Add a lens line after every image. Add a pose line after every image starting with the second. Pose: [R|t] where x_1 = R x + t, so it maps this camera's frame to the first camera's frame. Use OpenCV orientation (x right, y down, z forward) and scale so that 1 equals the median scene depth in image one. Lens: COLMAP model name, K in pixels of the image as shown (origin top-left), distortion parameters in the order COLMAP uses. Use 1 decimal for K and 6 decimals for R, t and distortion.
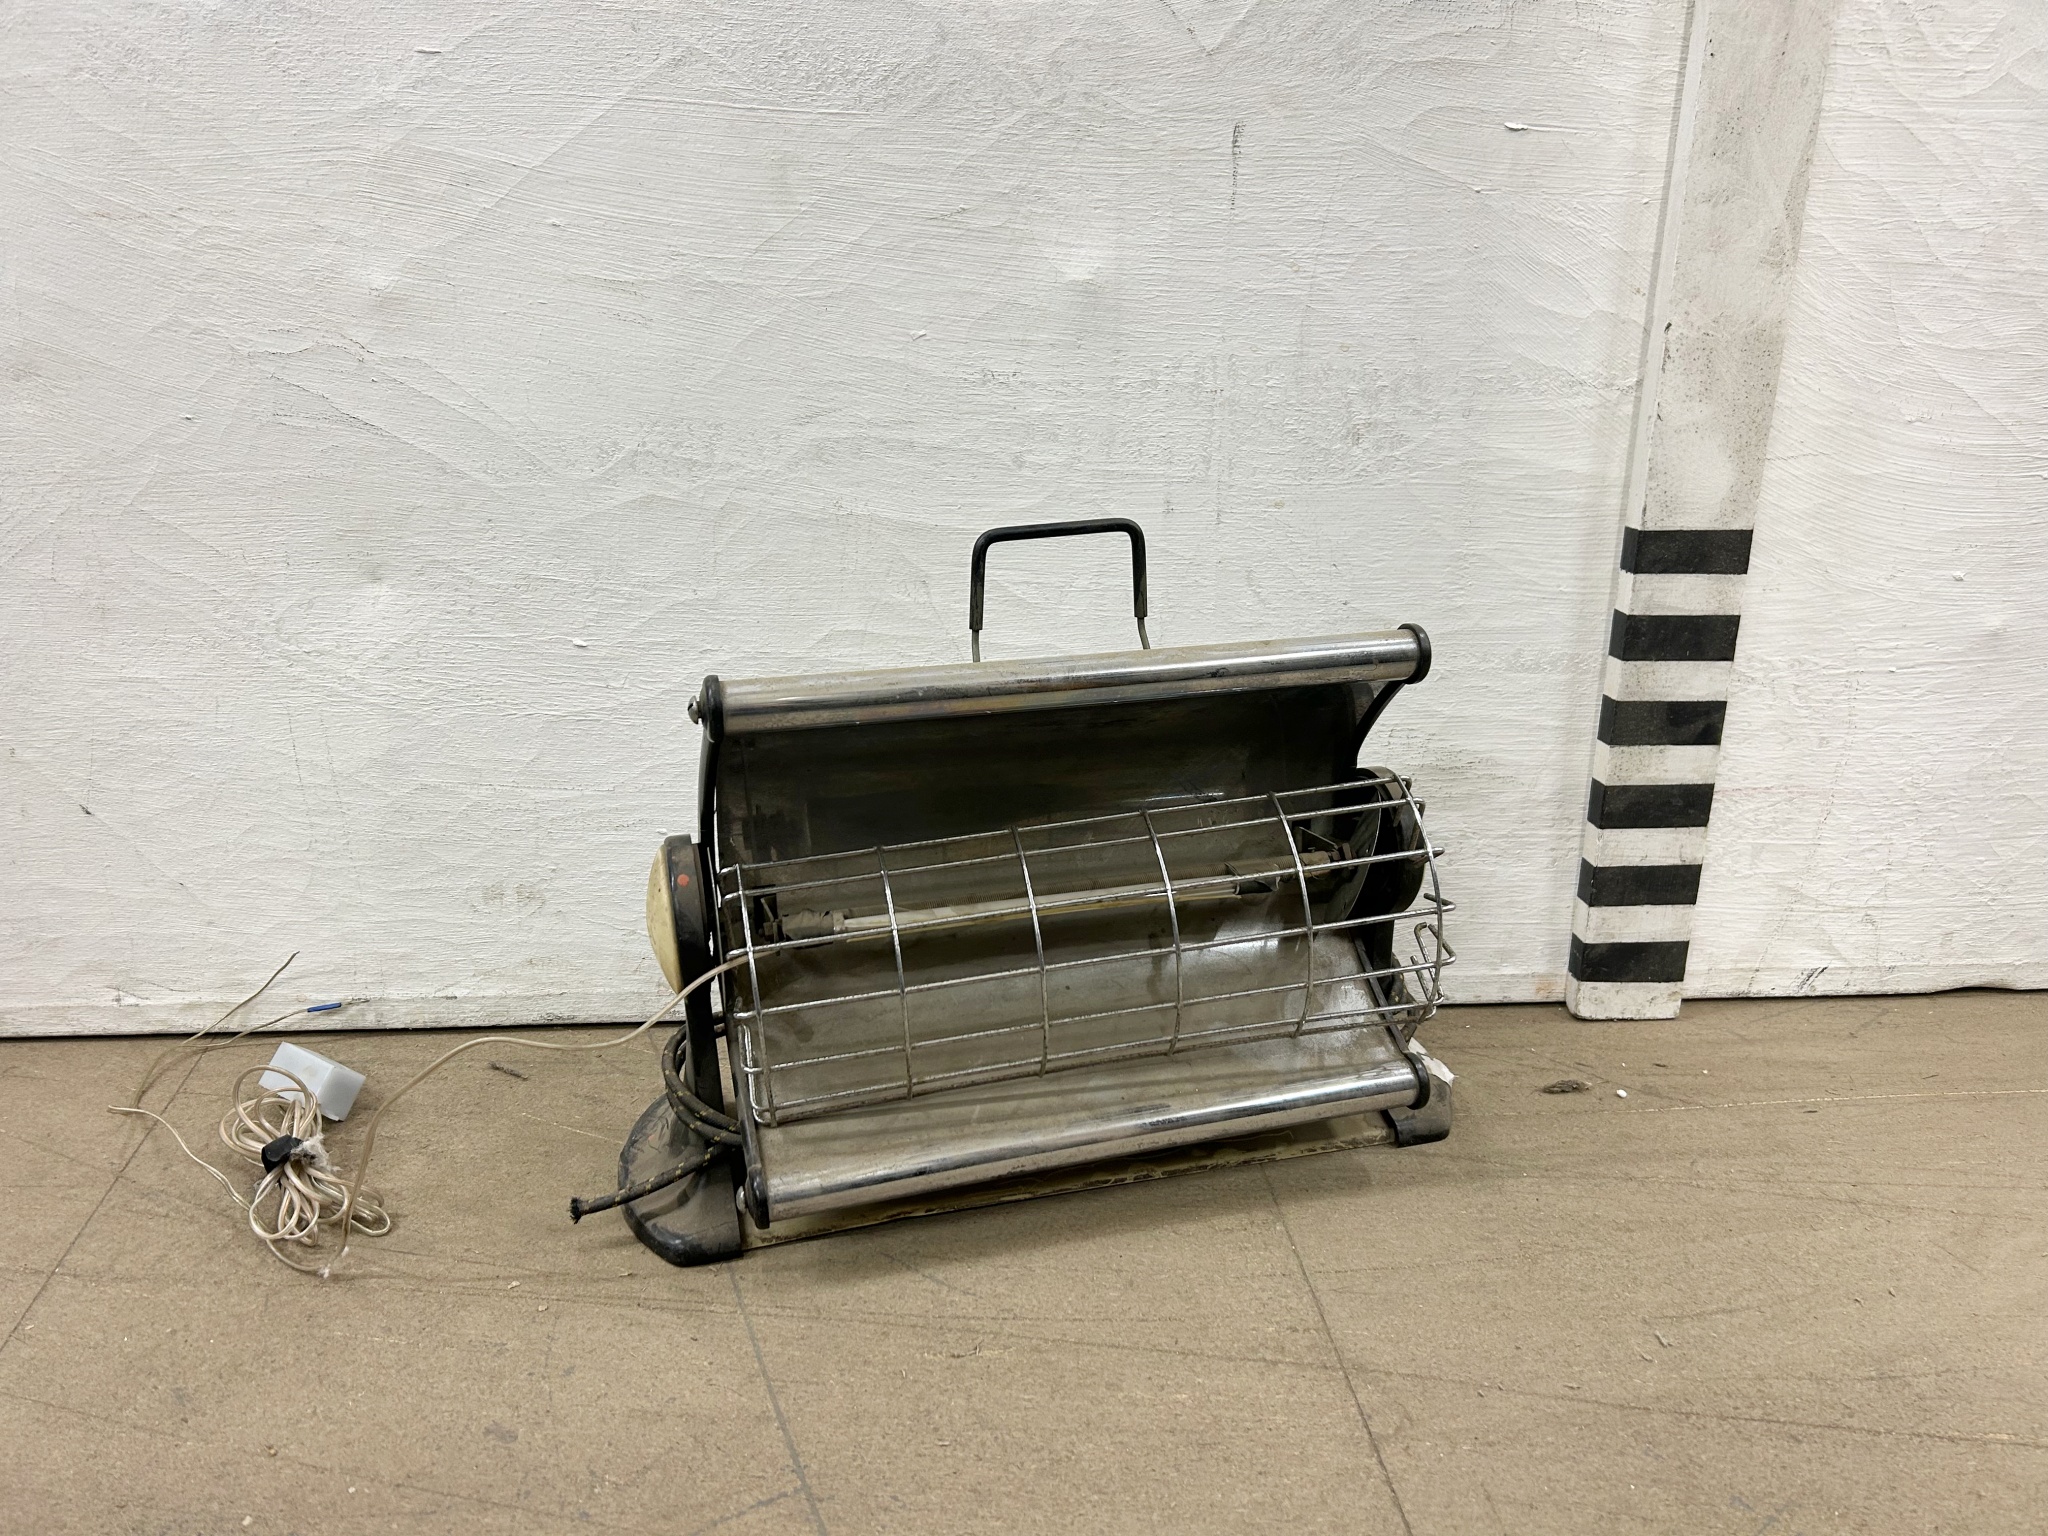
lens RADIAL K [[1562.8, 0, 1013.2], [0, 1562.8, 785.2], [0, 0, 1]] dist [0.024485, -0.029572]
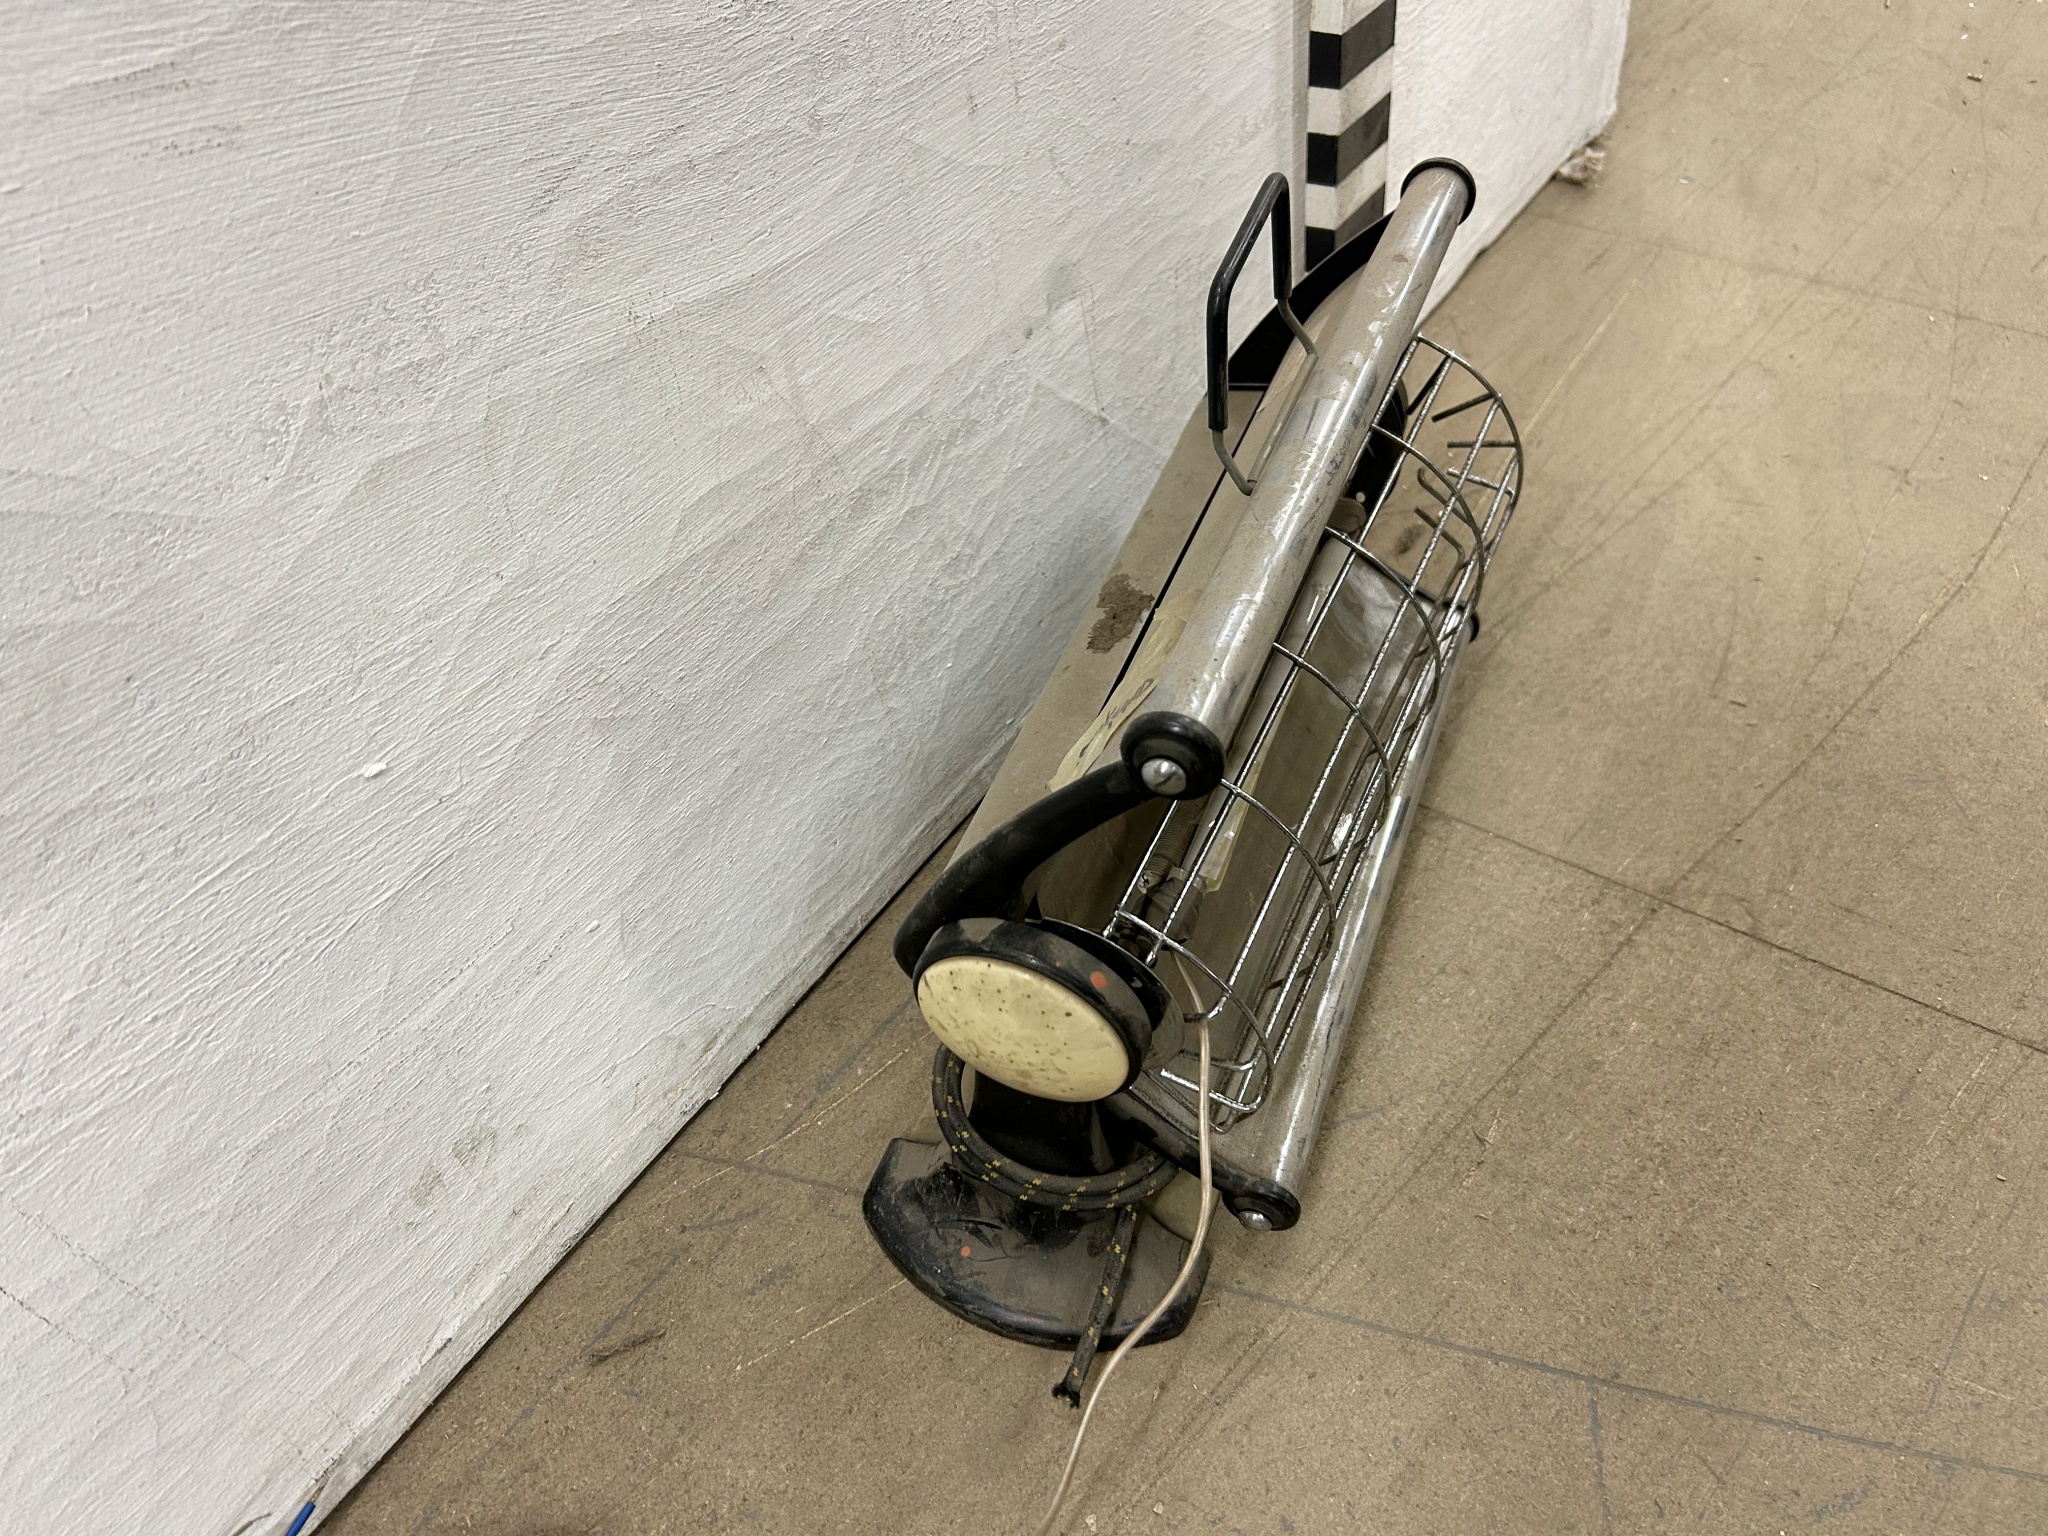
lens RADIAL K [[1562.8, 0, 1013.2], [0, 1562.8, 785.2], [0, 0, 1]] dist [0.024485, -0.029572]
pose [[0.608808, -0.600646, 0.518244, -0.443215], [0.336601, 0.787122, 0.516854, -0.303650], [-0.718368, -0.140224, 0.681384, 0.488631]]
